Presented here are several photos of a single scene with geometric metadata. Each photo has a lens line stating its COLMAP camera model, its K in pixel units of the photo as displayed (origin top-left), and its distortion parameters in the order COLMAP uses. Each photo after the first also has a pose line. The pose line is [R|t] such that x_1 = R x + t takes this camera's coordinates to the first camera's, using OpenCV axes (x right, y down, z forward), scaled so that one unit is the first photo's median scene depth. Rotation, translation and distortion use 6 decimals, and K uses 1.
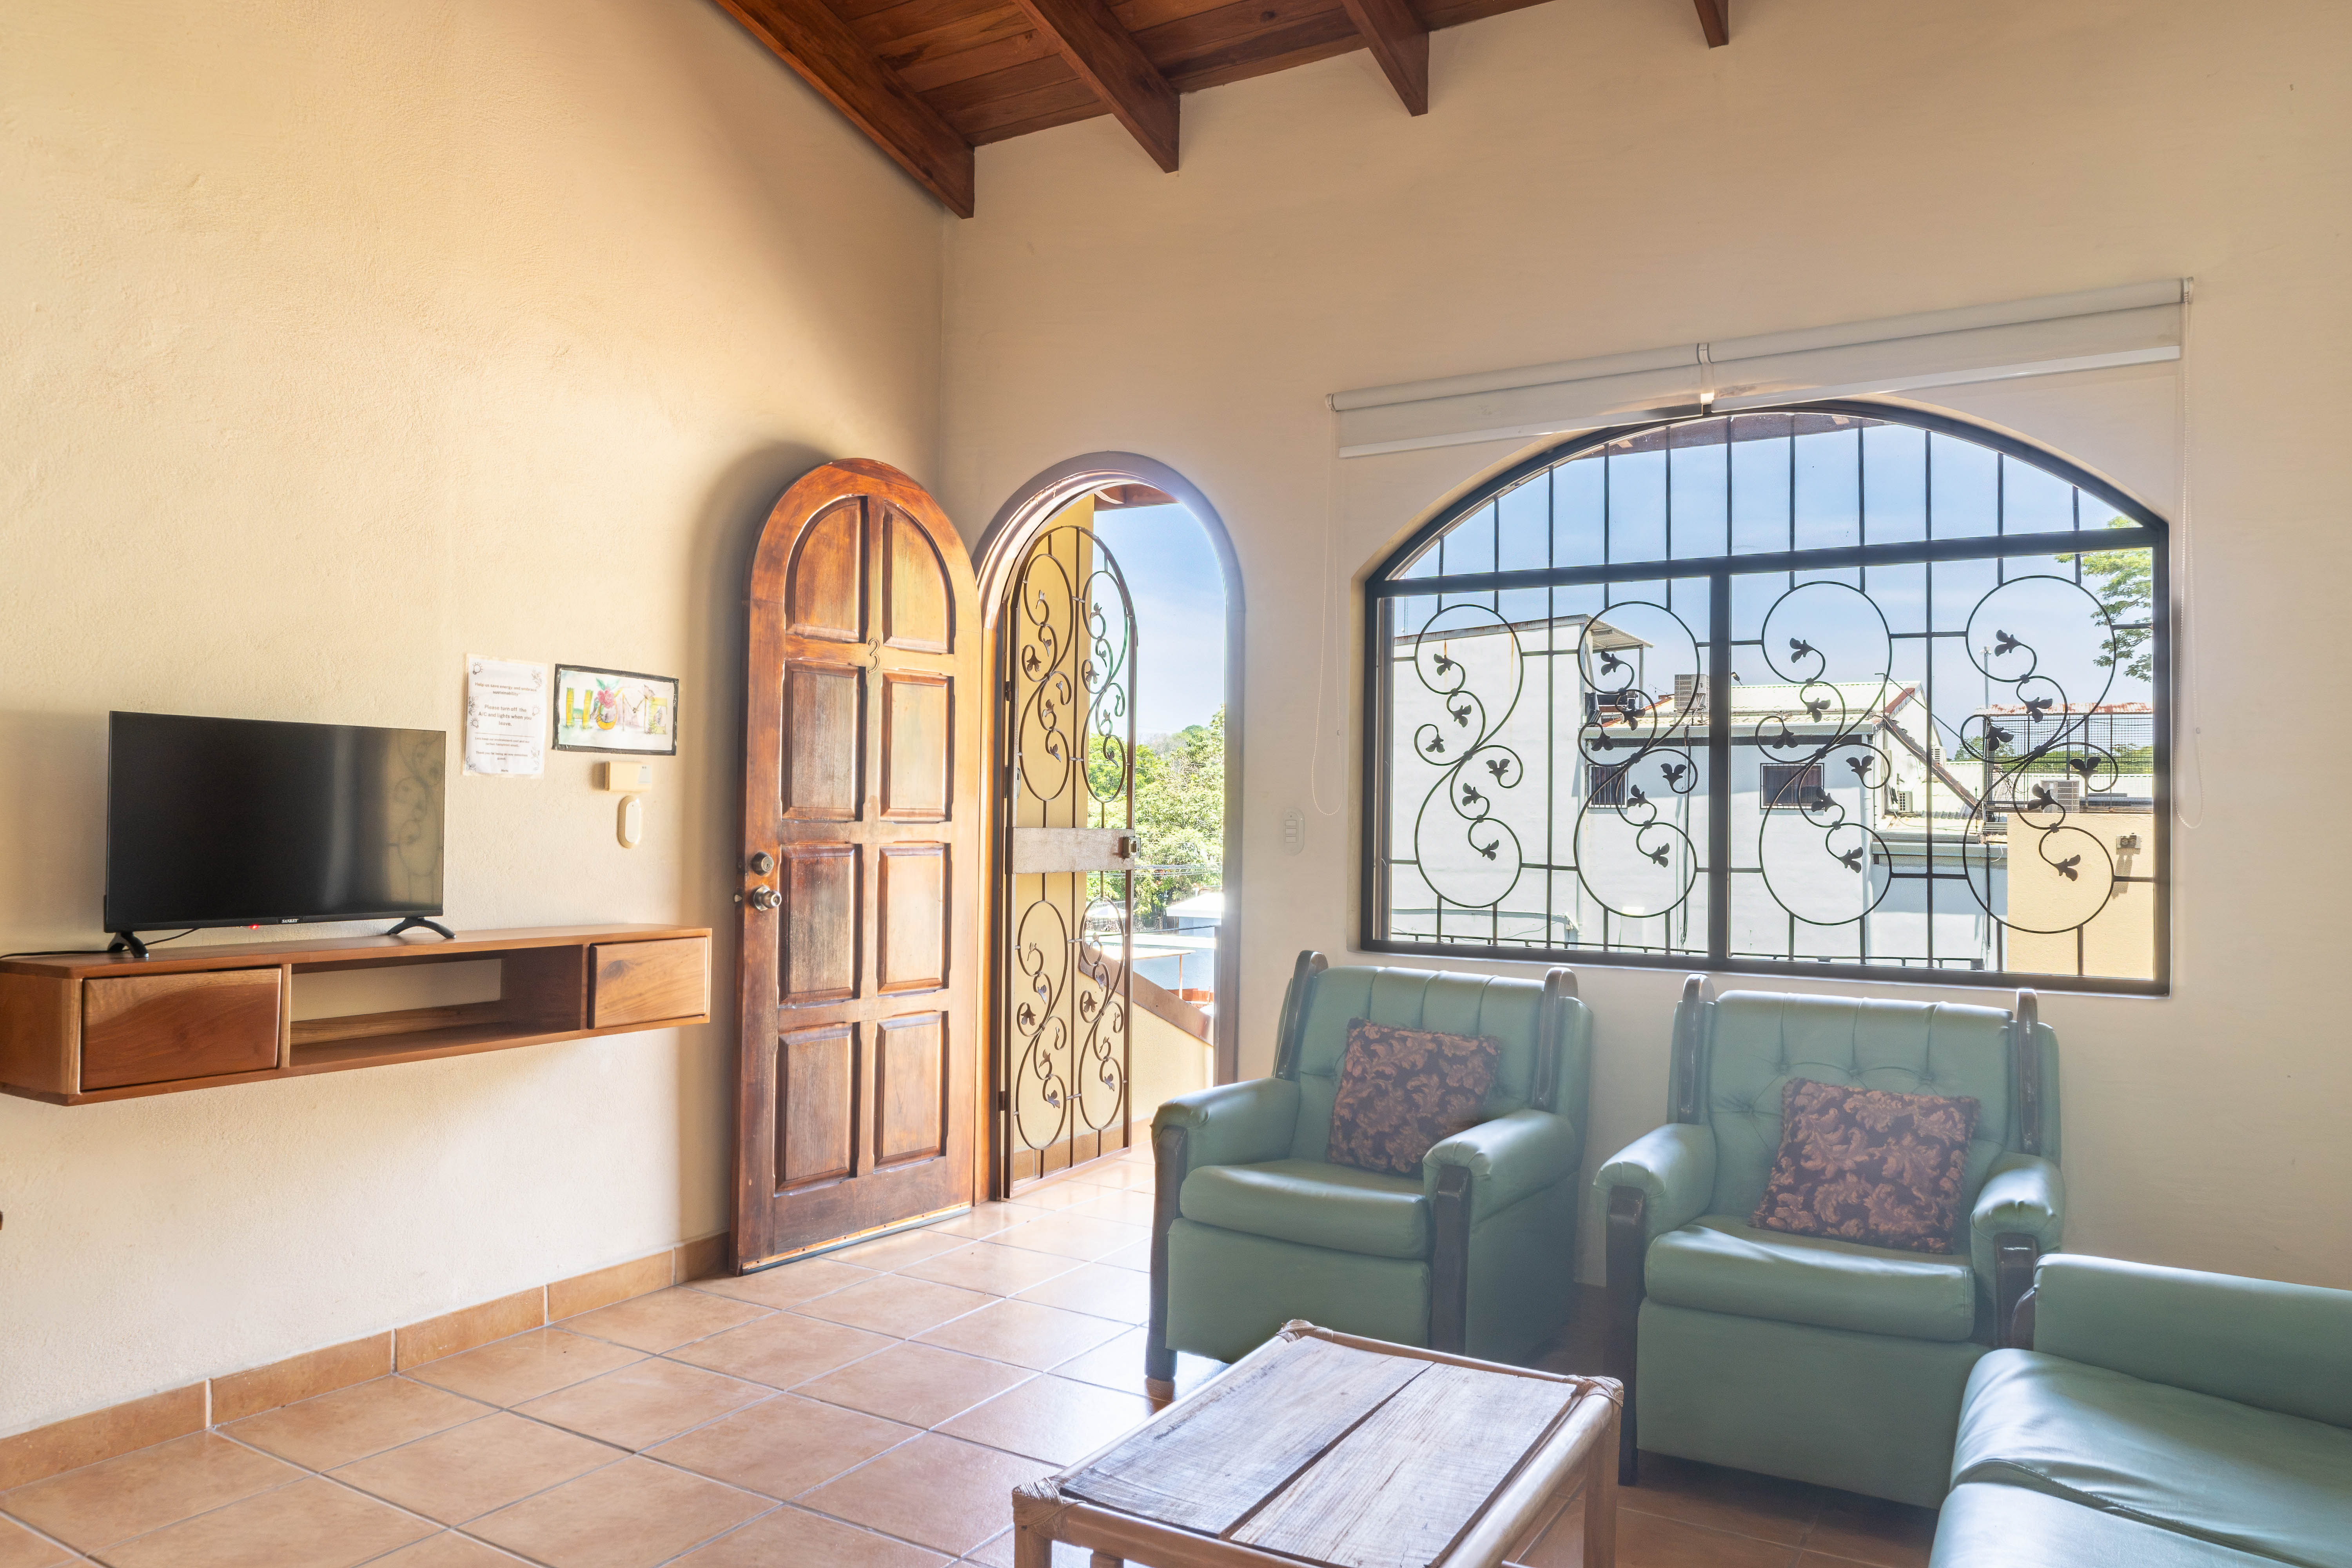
lens RADIAL K [[1551.3, 0, 1154.9], [0, 1551.3, 773.3], [0, 0, 1]] dist [-0.006951, -0.004324]
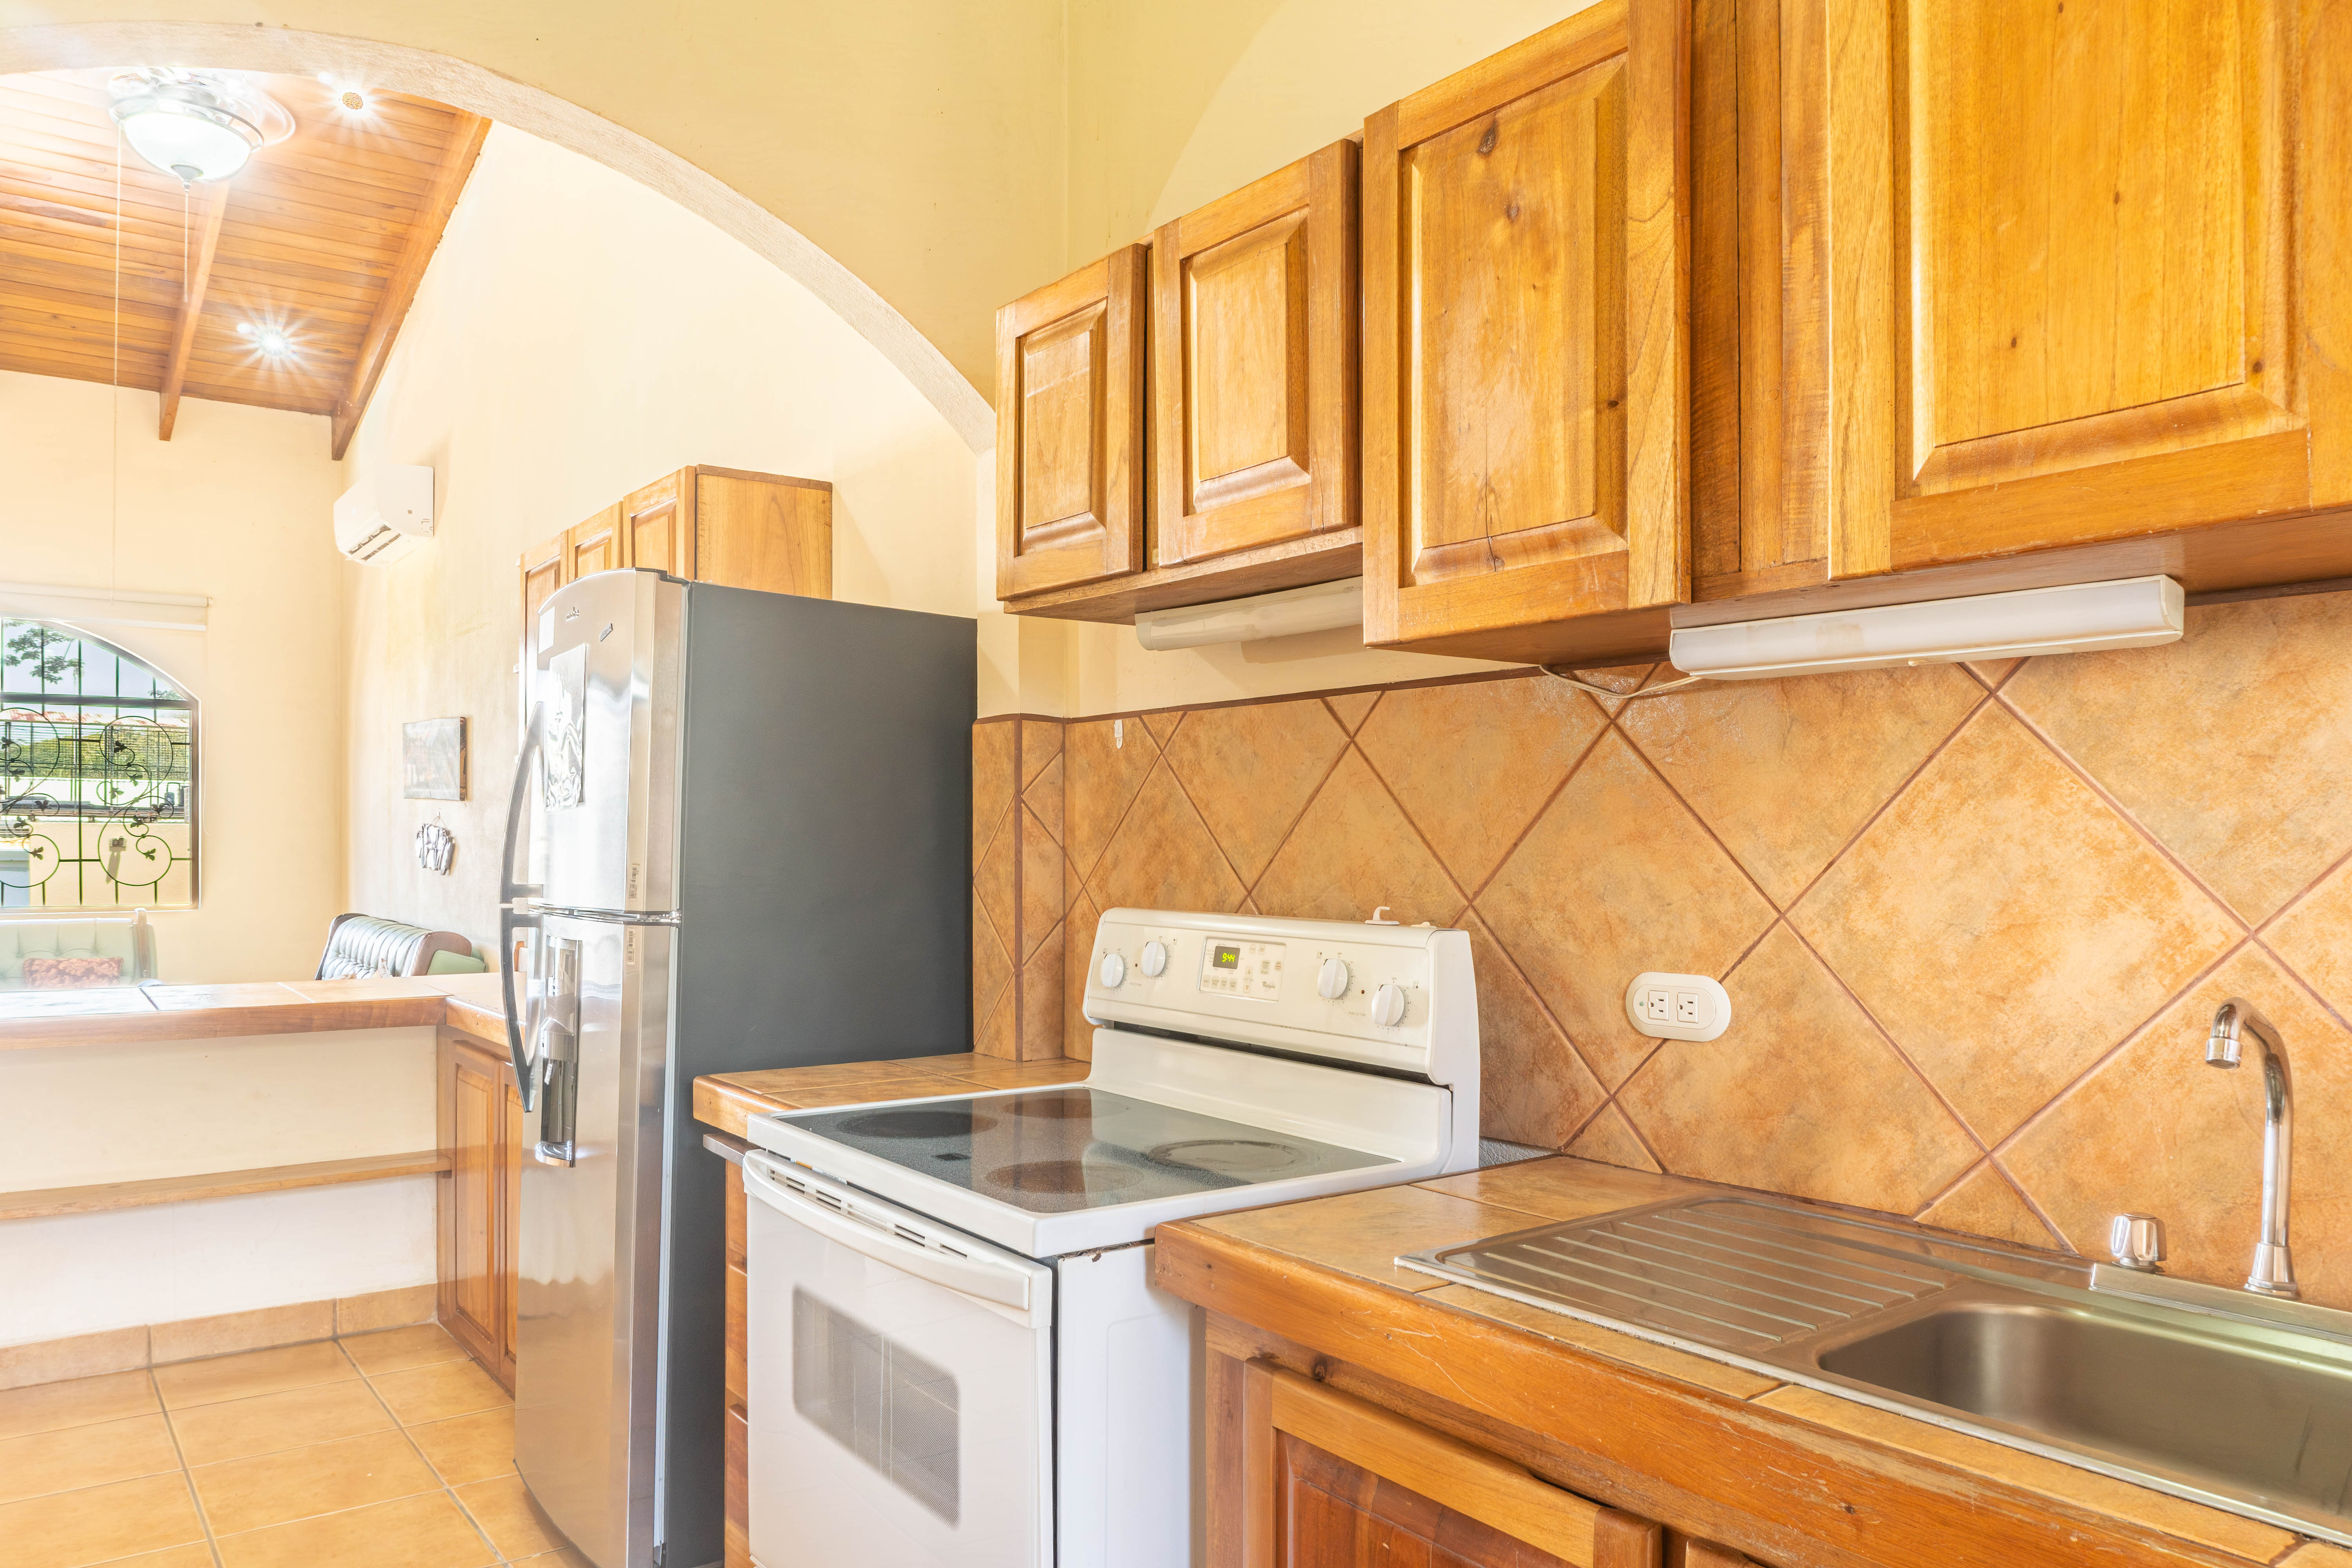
lens RADIAL K [[1622.8, 0, 1178.2], [0, 1622.8, 808.0], [0, 0, 1]] dist [-0.020663, 0.002952]
pose [[0.370430, -0.004011, 0.928852, -0.935941], [-0.018339, 0.999764, 0.011630, -0.054320], [-0.928679, -0.021342, 0.370269, -1.127444]]
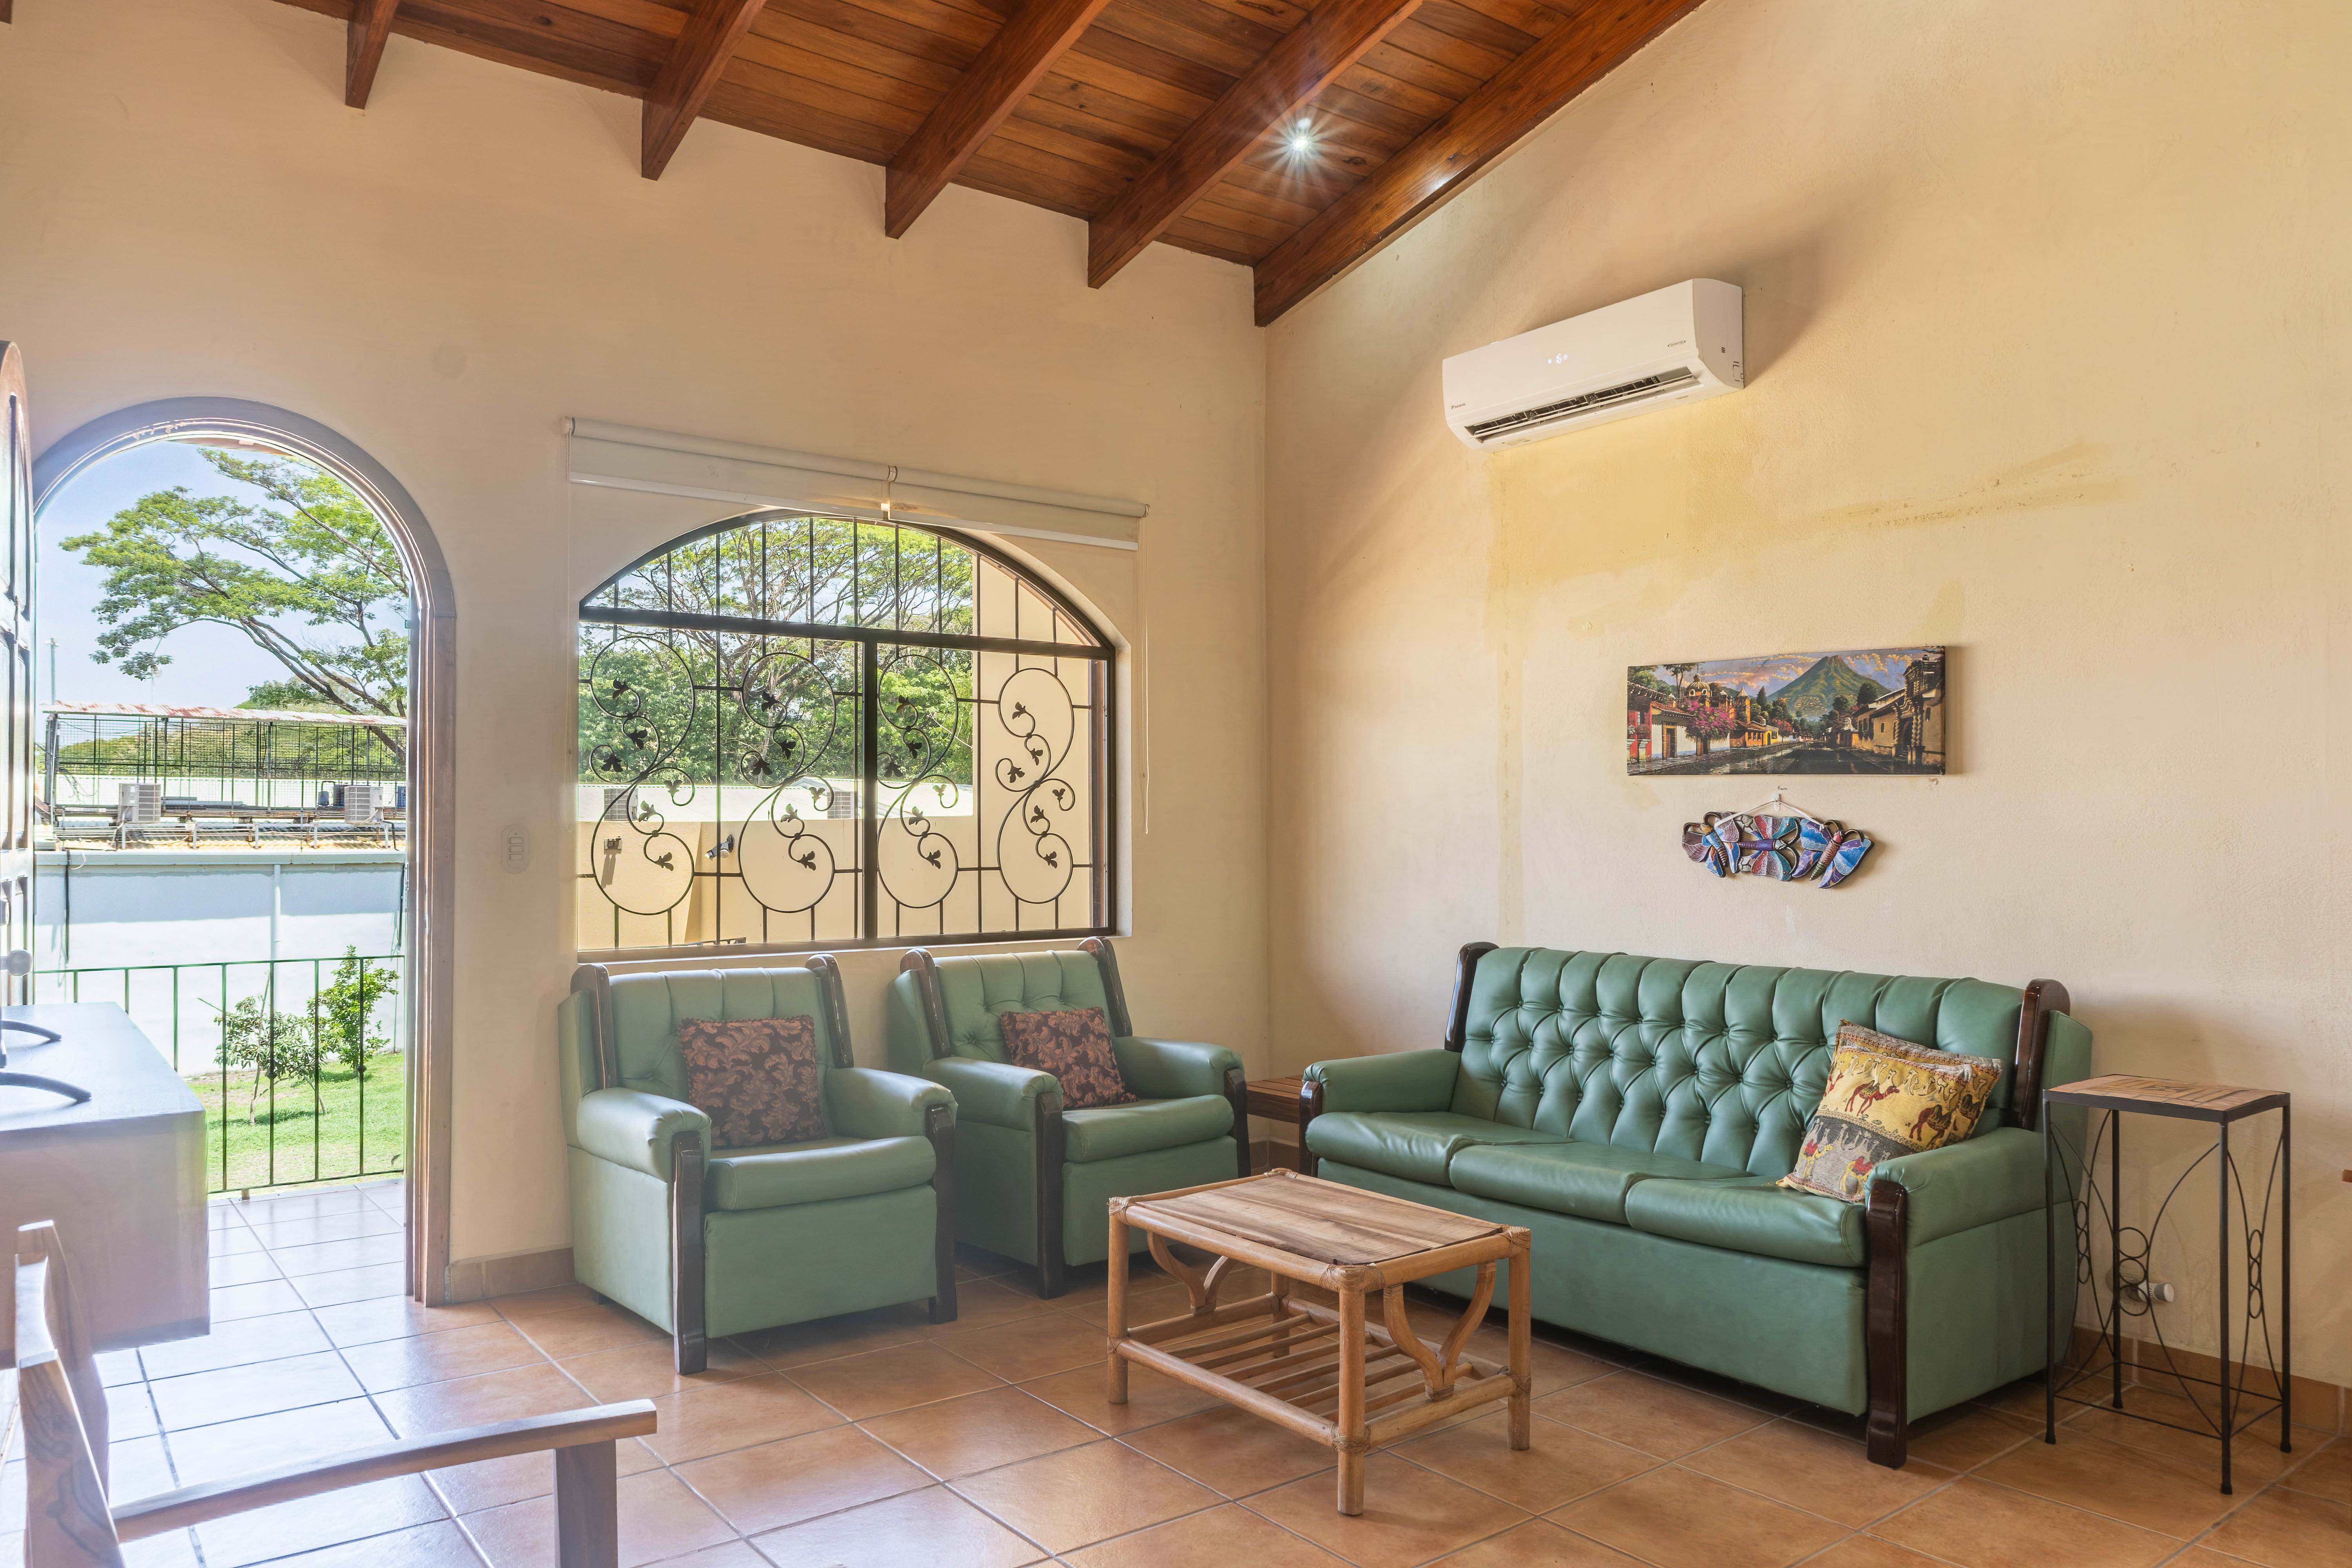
lens RADIAL K [[1622.8, 0, 1158.3], [0, 1622.8, 774.6], [0, 0, 1]] dist [-0.020663, 0.002952]
pose [[0.375945, 0.020055, 0.926425, -0.848672], [-0.020686, 0.999698, -0.013247, -0.004514], [-0.926411, -0.014184, 0.376246, 0.285872]]
